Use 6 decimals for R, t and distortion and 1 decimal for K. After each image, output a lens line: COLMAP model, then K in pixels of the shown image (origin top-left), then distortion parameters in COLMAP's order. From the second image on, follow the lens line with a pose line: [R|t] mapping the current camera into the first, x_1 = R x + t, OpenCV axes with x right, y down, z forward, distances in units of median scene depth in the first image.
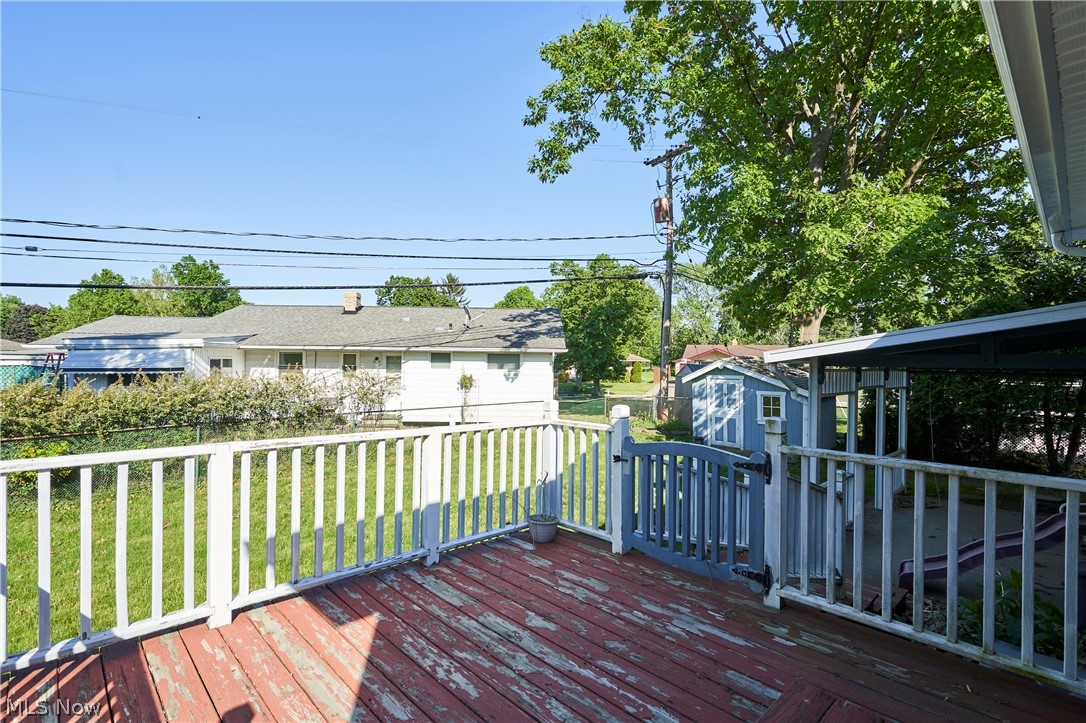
lens RADIAL K [[509.9, 0, 543.0], [0, 509.9, 361.5], [0, 0, 1]] dist [-0.000305, 0.000171]
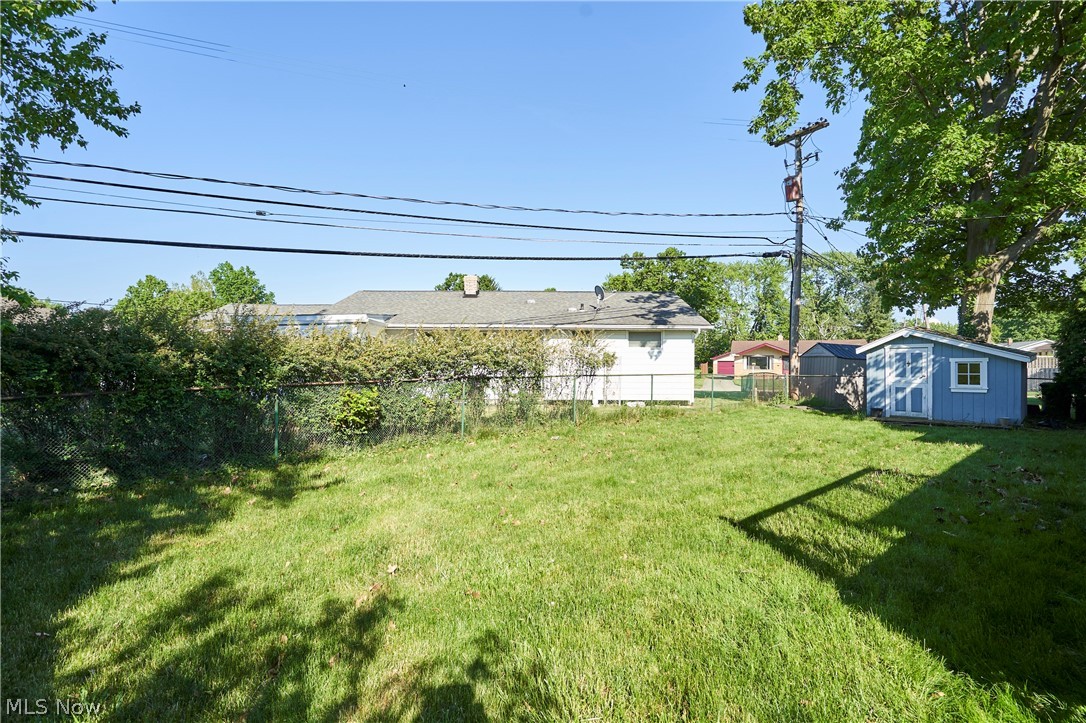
lens RADIAL K [[499.6, 0, 543.0], [0, 499.6, 361.5], [0, 0, 1]] dist [-0.002190, -0.000381]
pose [[0.999751, -0.005694, -0.021595, -0.261190], [0.005518, 0.999951, -0.008203, 0.051404], [0.021640, 0.008082, 0.999733, 0.016119]]
